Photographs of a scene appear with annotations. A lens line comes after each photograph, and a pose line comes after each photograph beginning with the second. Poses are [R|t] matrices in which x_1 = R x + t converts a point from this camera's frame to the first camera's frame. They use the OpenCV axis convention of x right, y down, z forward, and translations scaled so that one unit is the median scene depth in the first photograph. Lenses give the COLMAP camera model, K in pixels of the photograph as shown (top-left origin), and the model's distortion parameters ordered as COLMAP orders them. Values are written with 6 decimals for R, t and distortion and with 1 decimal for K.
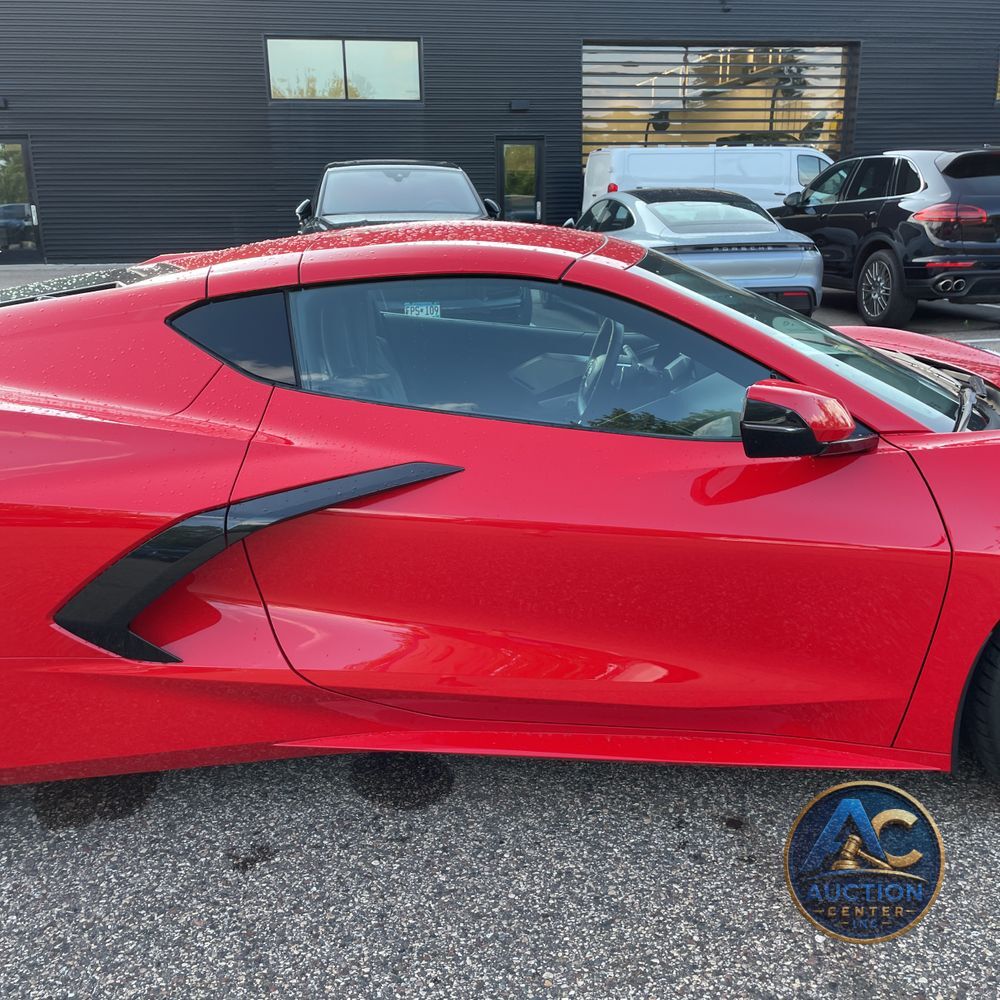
lens RADIAL K [[985.5, 0, 497.8], [0, 985.5, 519.1], [0, 0, 1]] dist [0.087426, -0.118416]
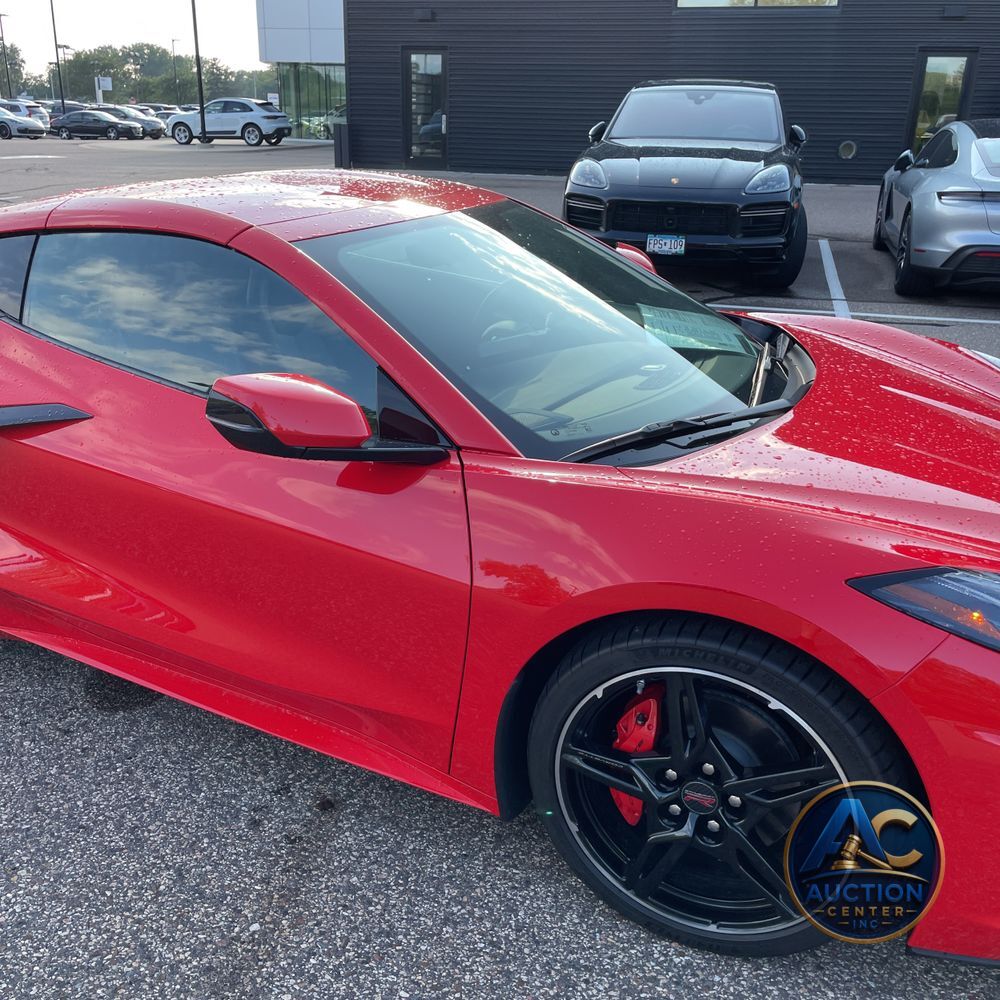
lens RADIAL K [[985.5, 0, 497.8], [0, 985.5, 519.1], [0, 0, 1]] dist [0.087426, -0.118416]
pose [[0.903816, 0.188523, -0.384157, 0.166249], [-0.157297, 0.981241, 0.111461, -0.027023], [0.397963, -0.040313, 0.916515, 0.035938]]
